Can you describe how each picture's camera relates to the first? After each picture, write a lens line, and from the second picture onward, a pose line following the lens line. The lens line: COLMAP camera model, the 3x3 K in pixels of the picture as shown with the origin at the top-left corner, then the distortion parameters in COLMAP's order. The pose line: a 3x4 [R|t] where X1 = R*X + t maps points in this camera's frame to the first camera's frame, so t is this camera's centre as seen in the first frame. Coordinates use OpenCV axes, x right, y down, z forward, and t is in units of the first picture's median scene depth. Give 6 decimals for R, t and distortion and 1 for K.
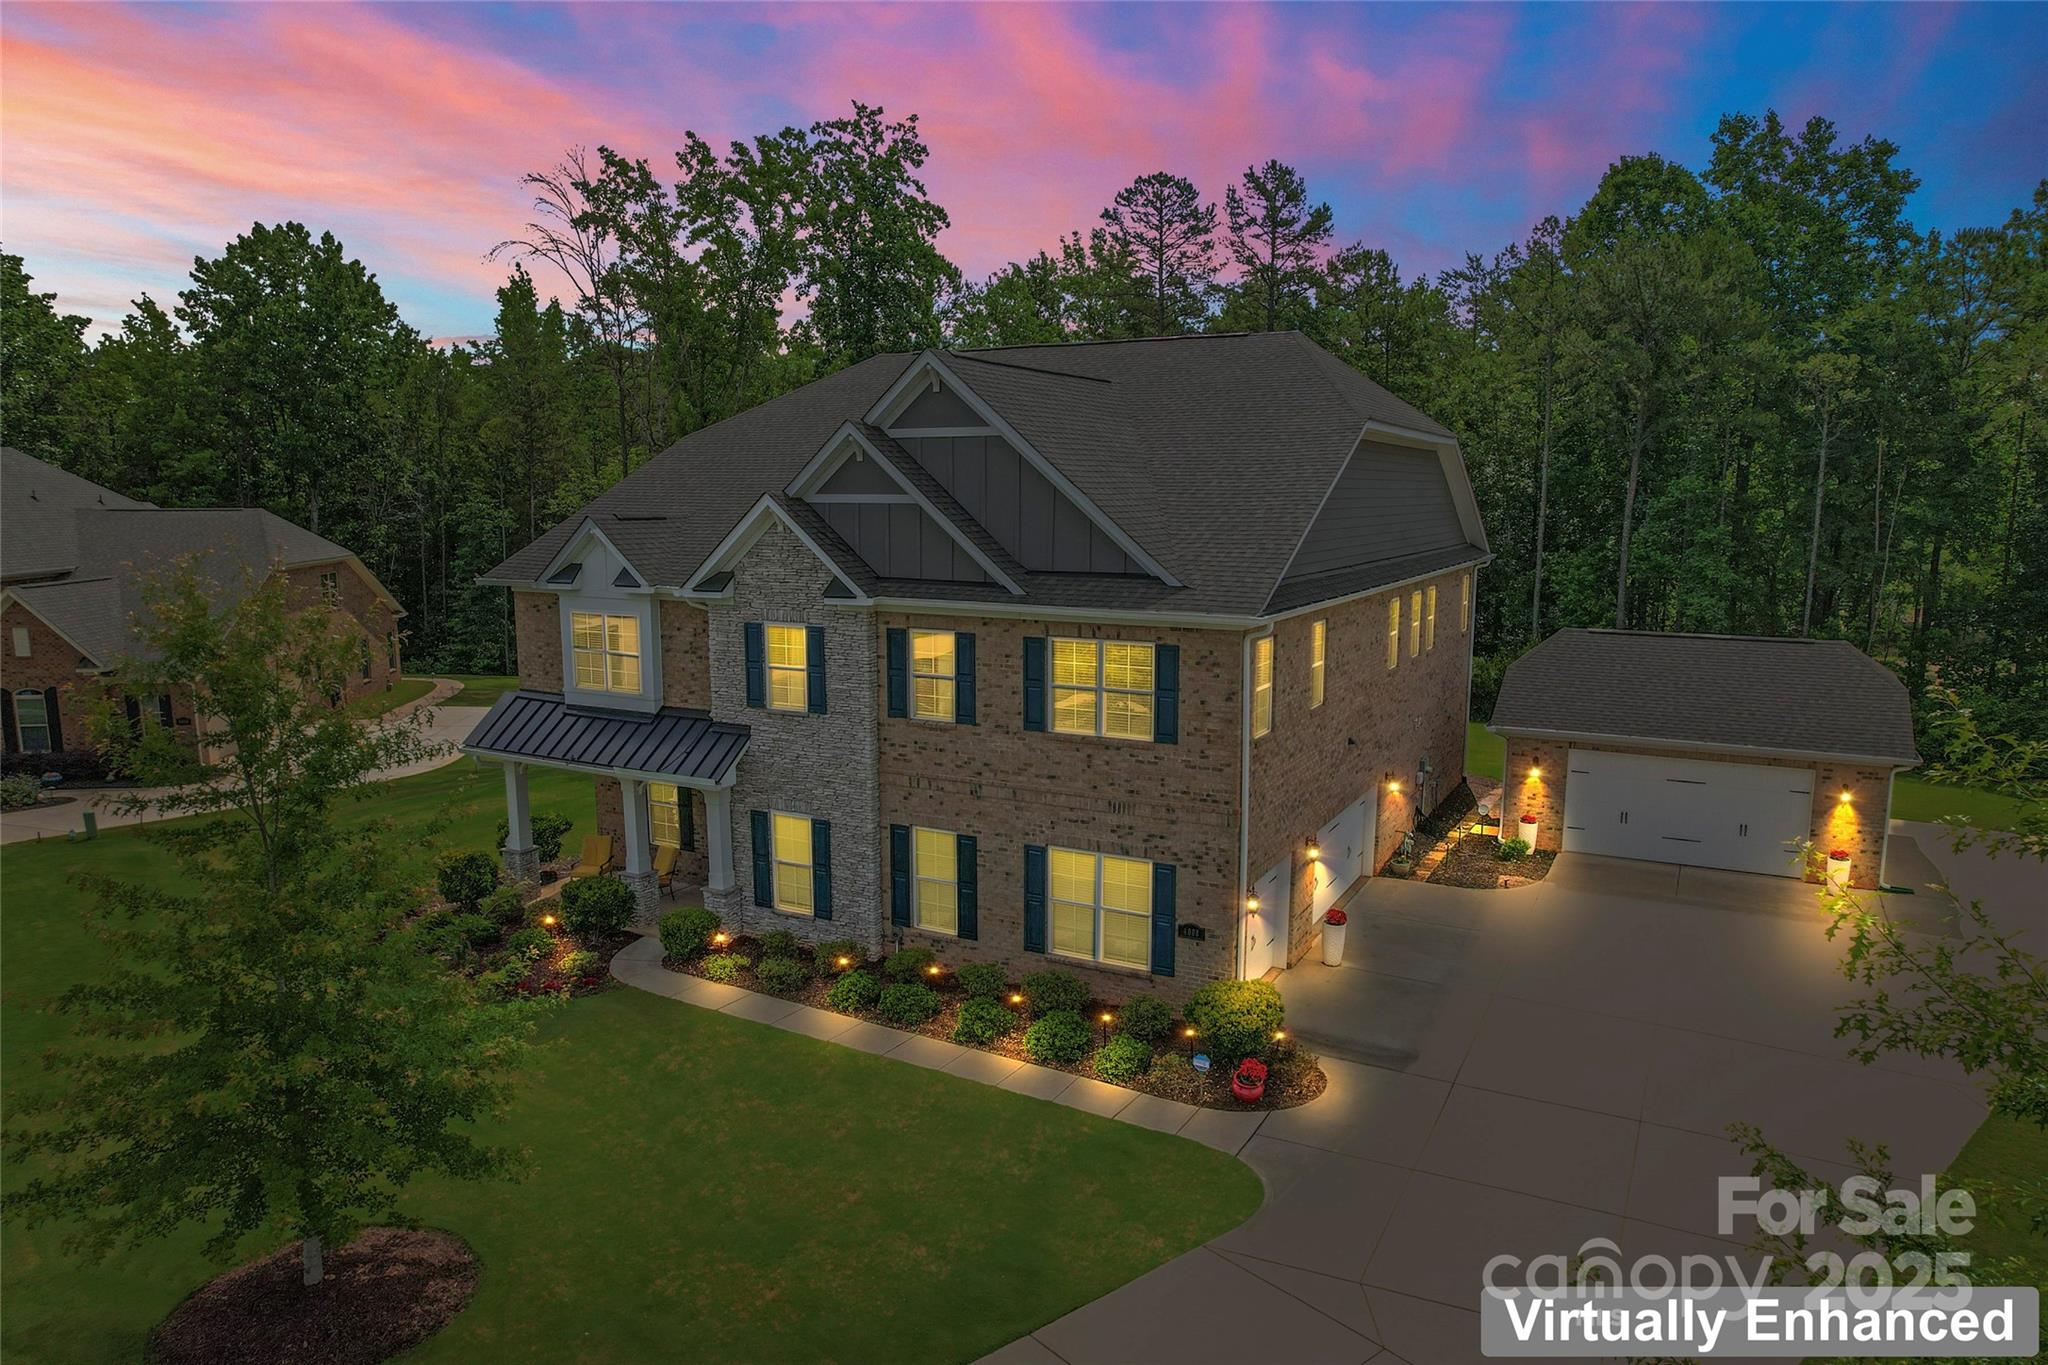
lens RADIAL K [[1308.9, 0, 1029.1], [0, 1308.9, 685.7], [0, 0, 1]] dist [-0.022658, 0.013758]
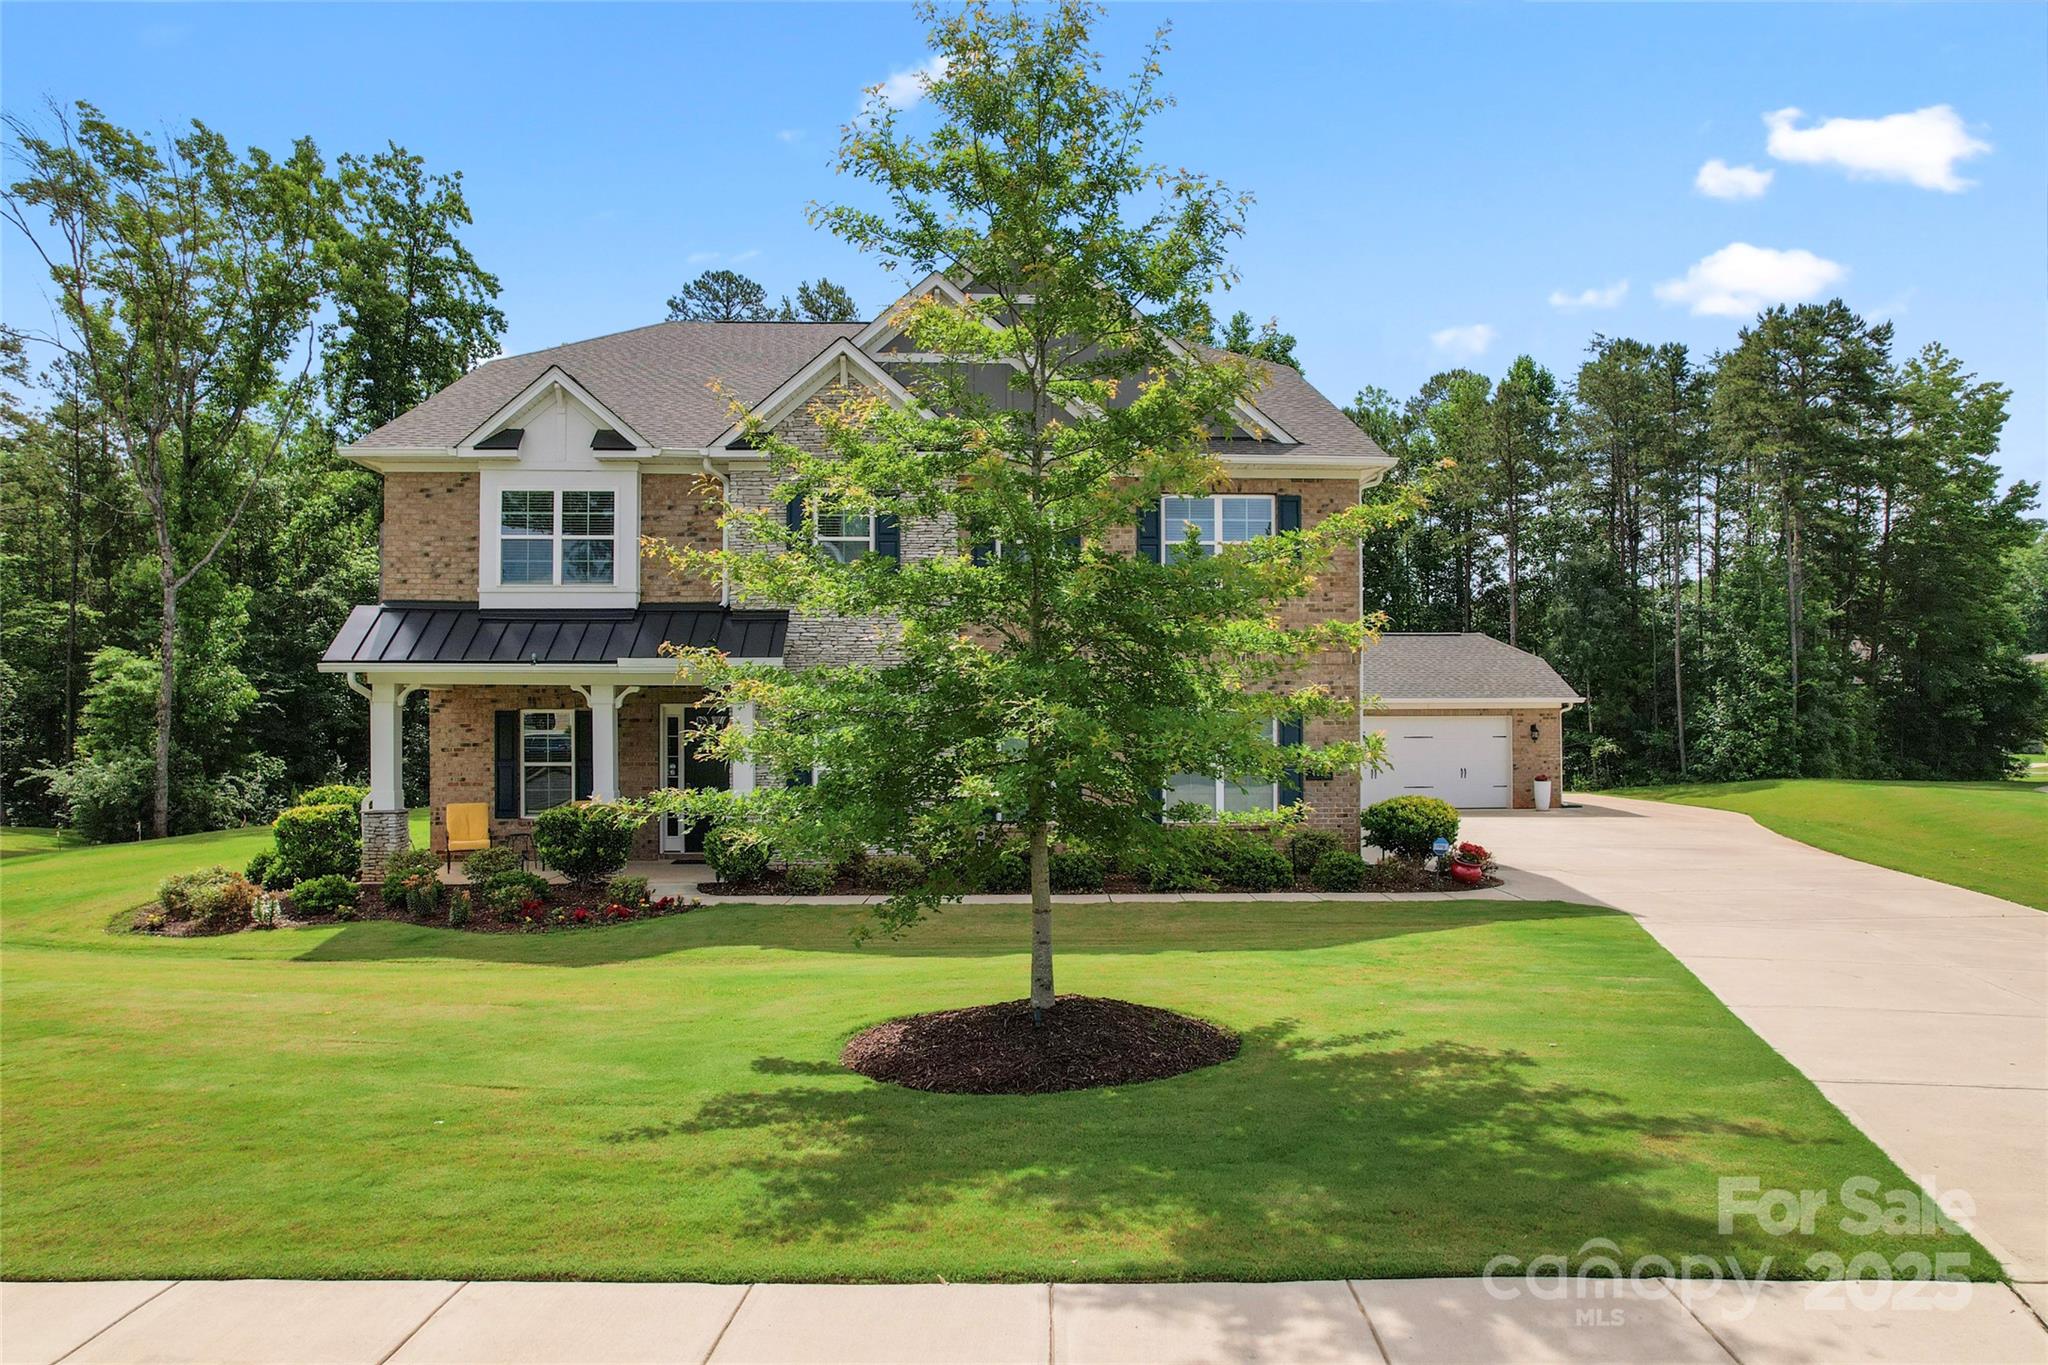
lens RADIAL K [[1308.9, 0, 1030.2], [0, 1308.9, 683.7], [0, 0, 1]] dist [-0.022658, 0.013758]
pose [[0.853693, 0.008847, 0.520702, -0.234686], [0.082660, 0.984879, -0.152255, 0.098984], [-0.514175, 0.173020, 0.840052, 0.092328]]
